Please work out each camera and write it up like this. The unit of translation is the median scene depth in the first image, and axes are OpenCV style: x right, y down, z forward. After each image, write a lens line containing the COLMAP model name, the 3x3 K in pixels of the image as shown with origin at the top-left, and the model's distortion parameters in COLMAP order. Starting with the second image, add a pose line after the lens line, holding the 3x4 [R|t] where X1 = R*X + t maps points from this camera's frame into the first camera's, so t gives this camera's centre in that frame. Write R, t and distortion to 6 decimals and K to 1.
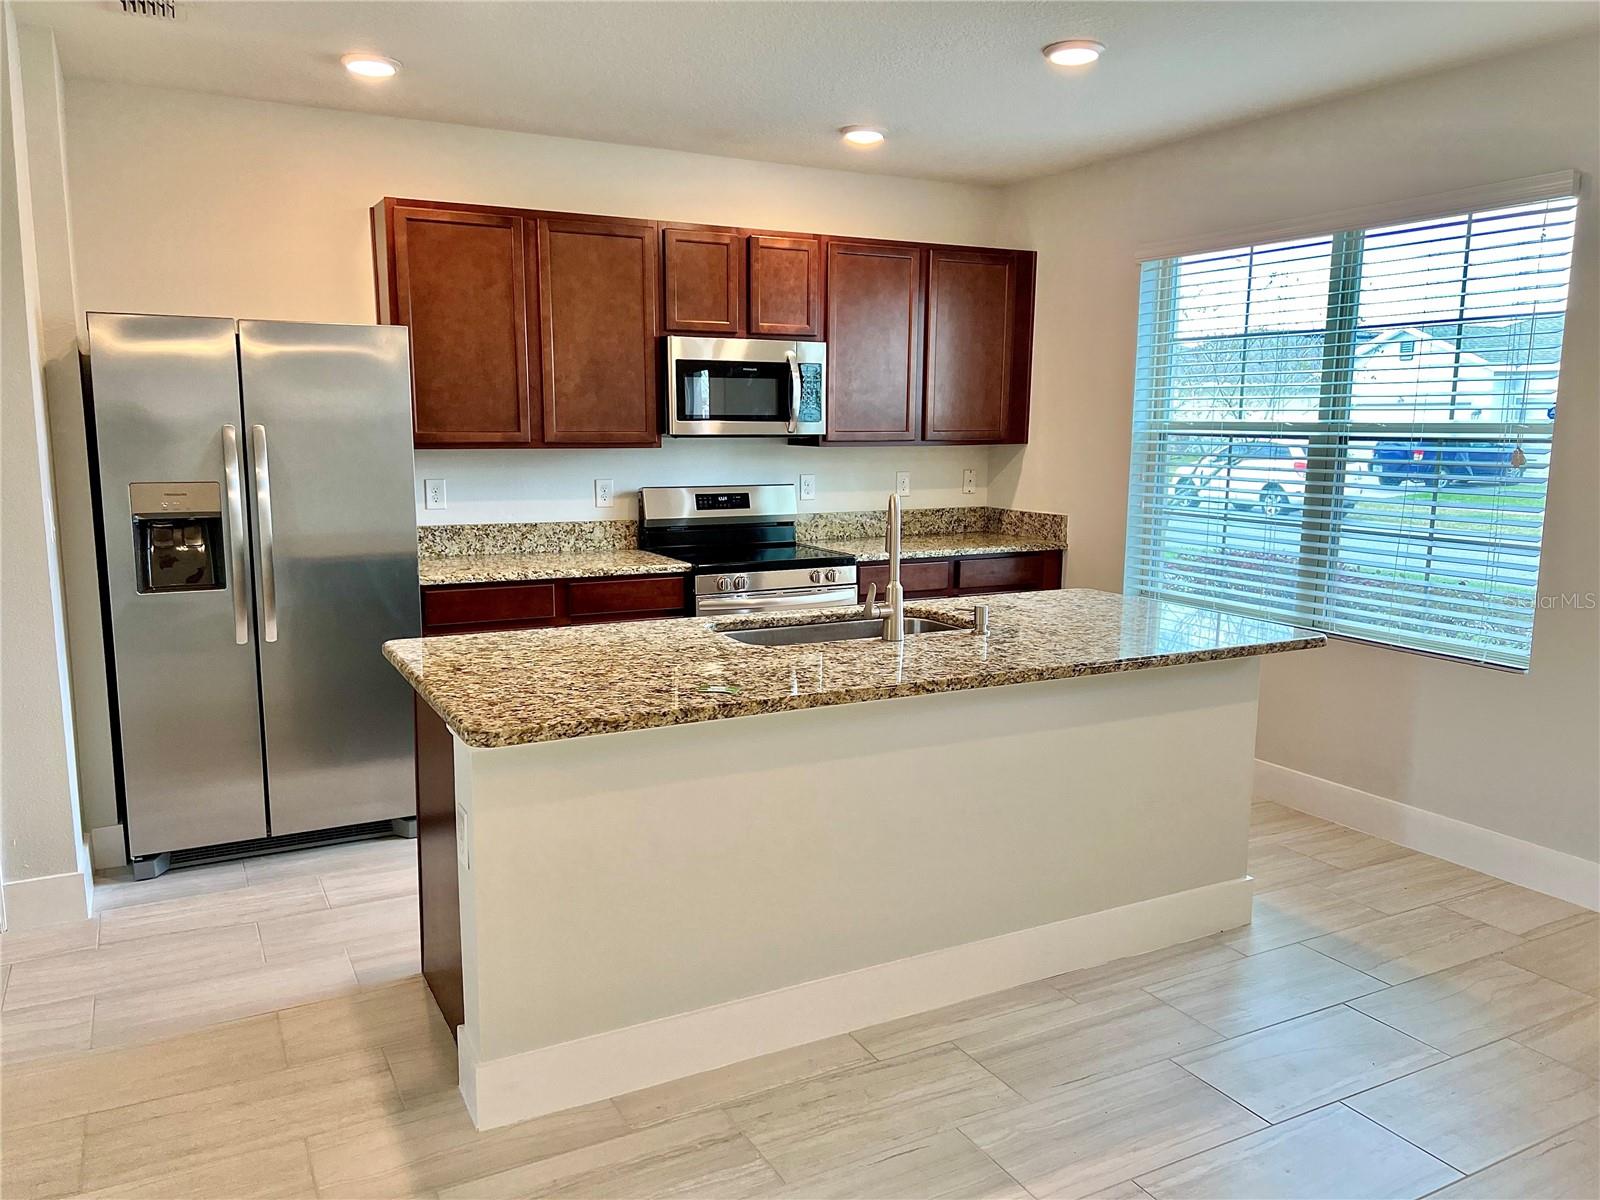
lens RADIAL K [[1198.2, 0, 794.7], [0, 1198.2, 608.2], [0, 0, 1]] dist [0.086279, -0.116446]
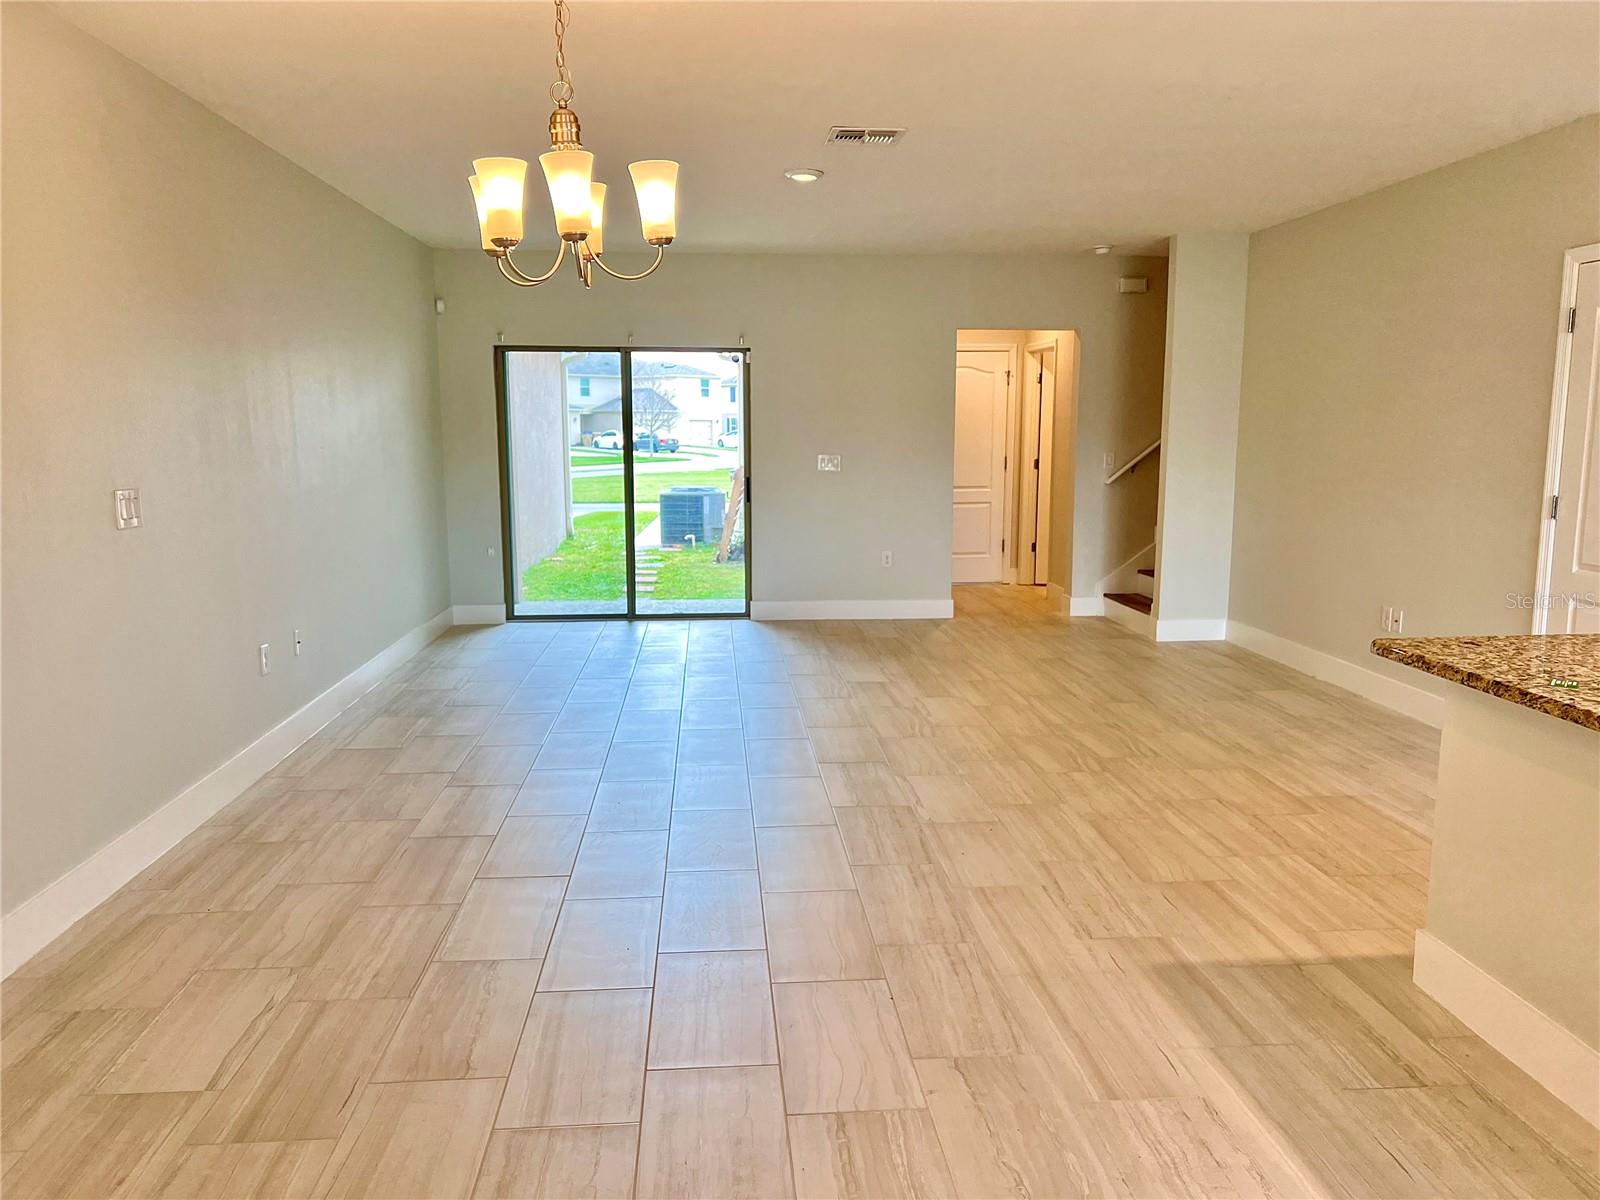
lens RADIAL K [[1192.9, 0, 807.2], [0, 1192.9, 604.0], [0, 0, 1]] dist [0.082769, -0.108297]
pose [[-0.394326, 0.129499, -0.909800, 0.561070], [-0.146026, 0.968613, 0.201161, -0.053302], [0.907294, 0.212177, -0.363040, 0.426365]]
